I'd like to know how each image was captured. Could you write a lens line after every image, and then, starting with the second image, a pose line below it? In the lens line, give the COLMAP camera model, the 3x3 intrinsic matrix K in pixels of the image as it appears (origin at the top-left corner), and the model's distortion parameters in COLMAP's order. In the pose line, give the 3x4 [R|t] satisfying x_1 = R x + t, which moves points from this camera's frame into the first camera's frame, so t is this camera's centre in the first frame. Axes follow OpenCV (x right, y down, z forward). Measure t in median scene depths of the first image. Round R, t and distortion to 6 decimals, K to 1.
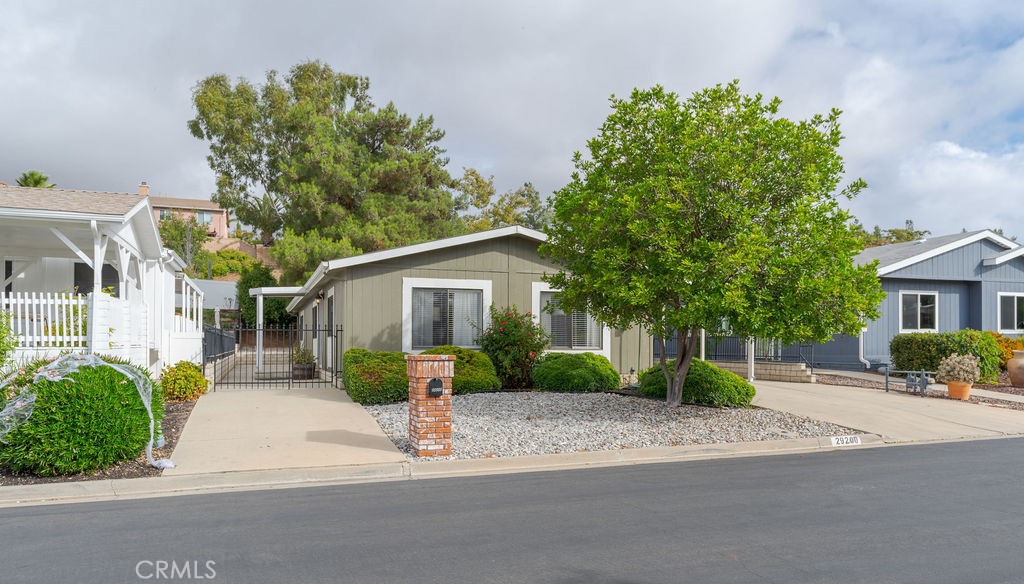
lens RADIAL K [[722.8, 0, 514.9], [0, 722.8, 340.6], [0, 0, 1]] dist [0.002490, 0.005471]
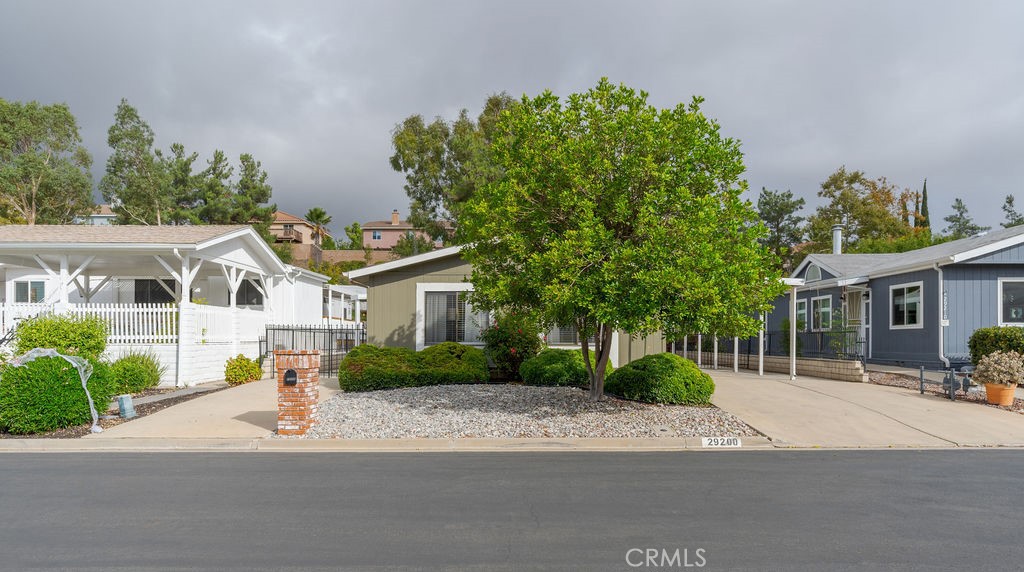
lens RADIAL K [[665.5, 0, 510.4], [0, 665.5, 336.8], [0, 0, 1]] dist [0.001170, 0.001383]
pose [[0.933780, -0.003441, -0.357832, 0.362459], [0.003150, 0.999994, -0.001397, 0.000412], [0.357835, 0.000178, 0.933785, 0.060591]]
